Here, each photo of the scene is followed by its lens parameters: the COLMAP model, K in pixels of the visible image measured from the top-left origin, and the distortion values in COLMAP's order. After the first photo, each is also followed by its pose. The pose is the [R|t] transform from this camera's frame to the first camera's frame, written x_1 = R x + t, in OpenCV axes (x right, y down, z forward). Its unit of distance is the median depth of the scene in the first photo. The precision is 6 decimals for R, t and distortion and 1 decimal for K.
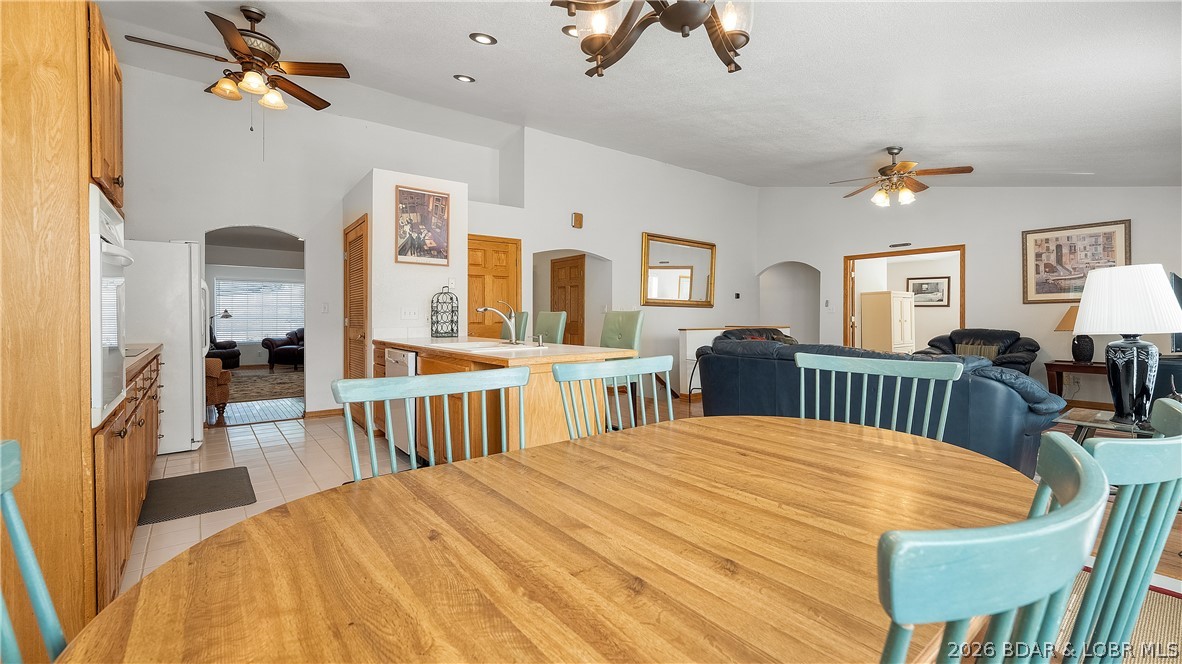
lens RADIAL K [[489.5, 0, 594.1], [0, 489.5, 324.5], [0, 0, 1]] dist [-0.007961, 0.000085]
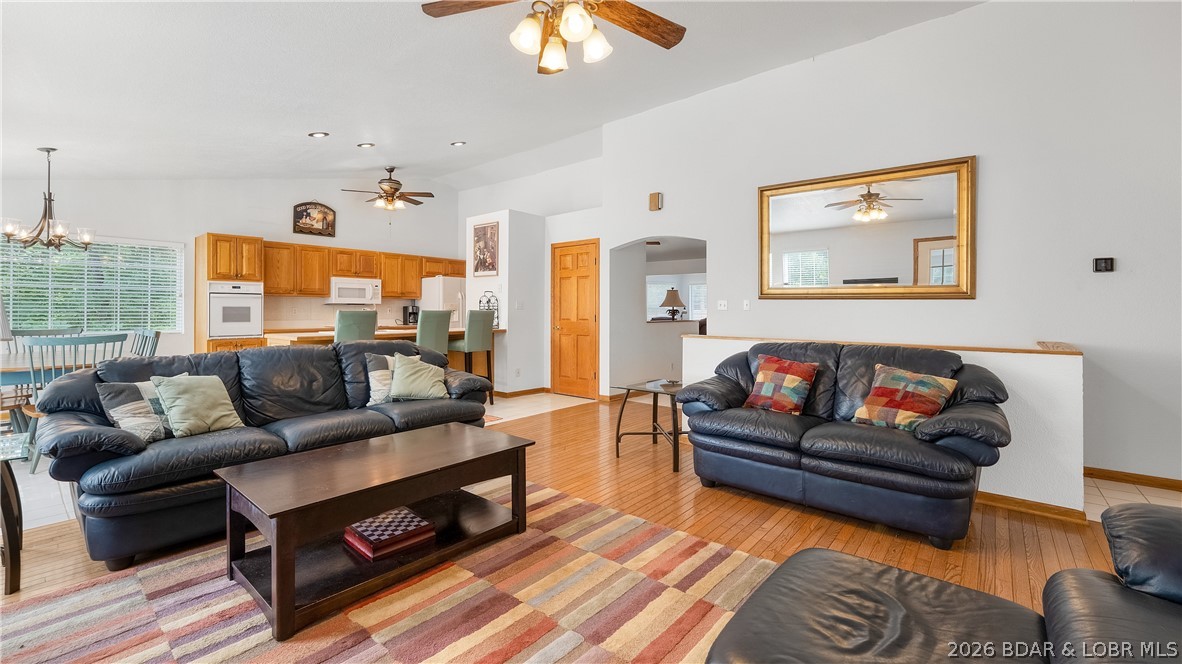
lens RADIAL K [[489.5, 0, 593.6], [0, 489.5, 324.3], [0, 0, 1]] dist [-0.007961, 0.000085]
pose [[0.207379, 0.027818, -0.977865, 1.053258], [-0.020520, 0.999499, 0.024082, -0.023591], [0.978045, 0.015072, 0.207846, 0.967265]]
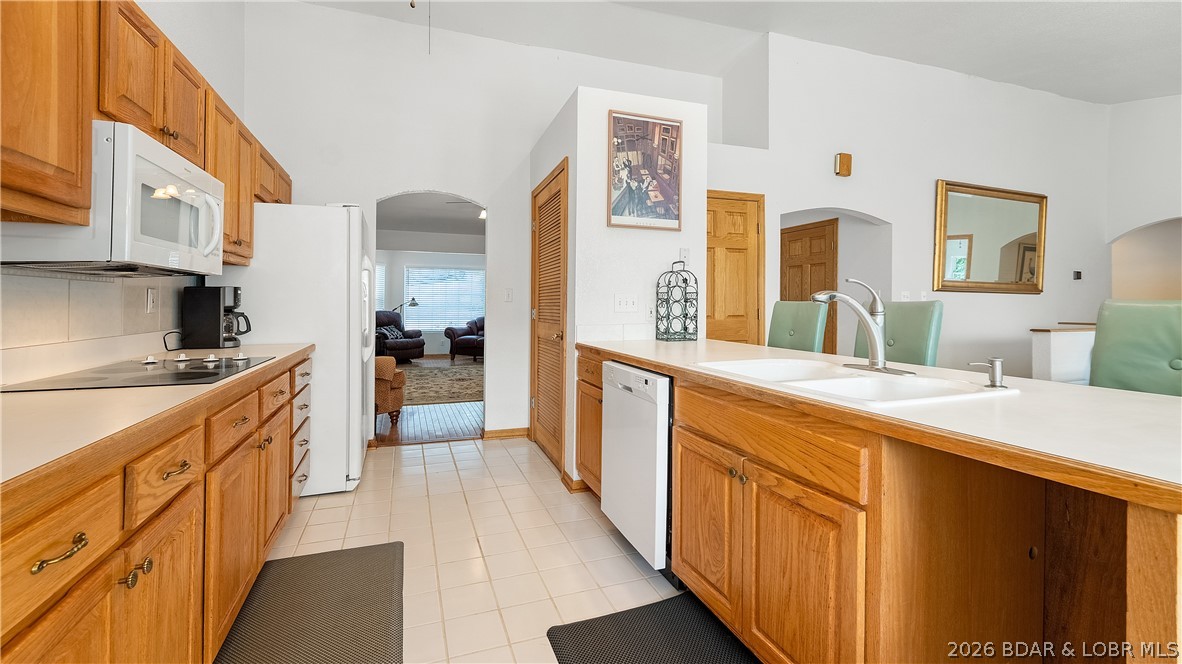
lens RADIAL K [[489.5, 0, 584.0], [0, 489.5, 303.6], [0, 0, 1]] dist [-0.007961, 0.000085]
pose [[0.945058, 0.003266, -0.326887, -0.202380], [-0.008919, 0.999835, -0.015794, -0.010236], [0.326782, 0.017842, 0.944931, 0.336851]]
